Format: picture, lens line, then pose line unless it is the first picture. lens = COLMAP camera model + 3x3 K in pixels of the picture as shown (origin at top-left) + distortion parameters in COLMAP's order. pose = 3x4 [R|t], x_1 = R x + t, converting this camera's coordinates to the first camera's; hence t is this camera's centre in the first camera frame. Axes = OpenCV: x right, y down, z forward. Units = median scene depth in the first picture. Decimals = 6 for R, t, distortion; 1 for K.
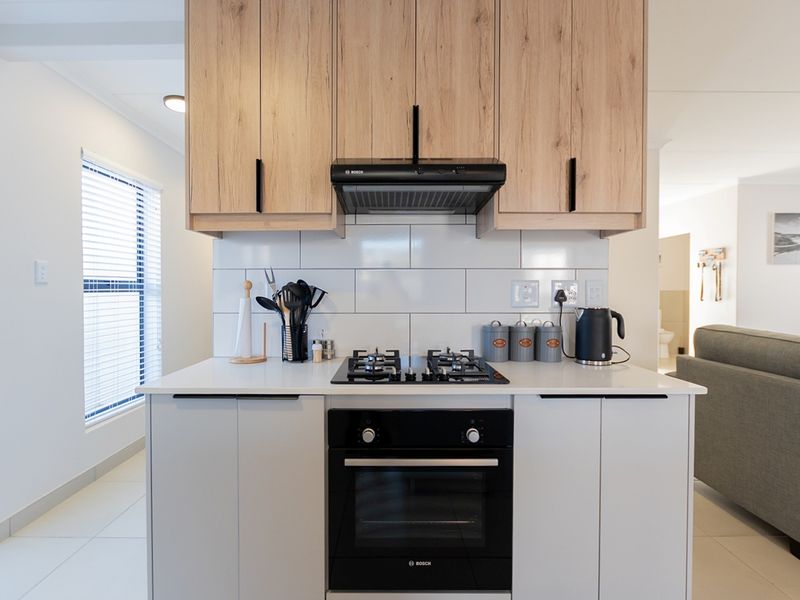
lens RADIAL K [[415.0, 0, 379.6], [0, 415.0, 295.9], [0, 0, 1]] dist [-0.006249, 0.001855]
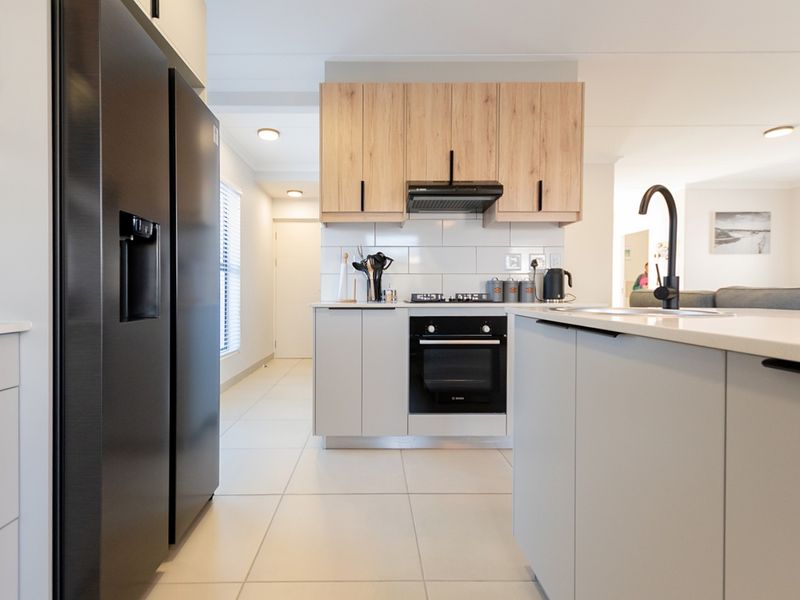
lens RADIAL K [[421.5, 0, 370.7], [0, 421.5, 299.2], [0, 0, 1]] dist [0.023314, -0.000484]
pose [[0.999768, -0.001548, 0.021496, -0.287897], [0.001468, 0.999992, 0.003744, 0.160010], [-0.021502, -0.003711, 0.999762, -0.769655]]
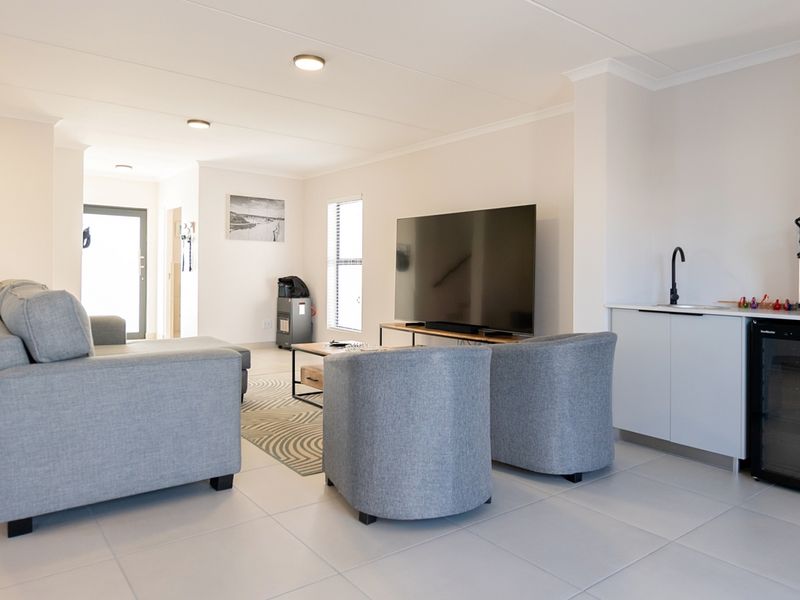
lens RADIAL K [[575.1, 0, 435.0], [0, 575.1, 271.3], [0, 0, 1]] dist [-0.001281, 0.000727]
pose [[0.755651, 0.016504, 0.654767, 1.050594], [-0.008900, 0.999849, -0.014930, 0.099369], [-0.654914, 0.005454, 0.755683, -1.833033]]
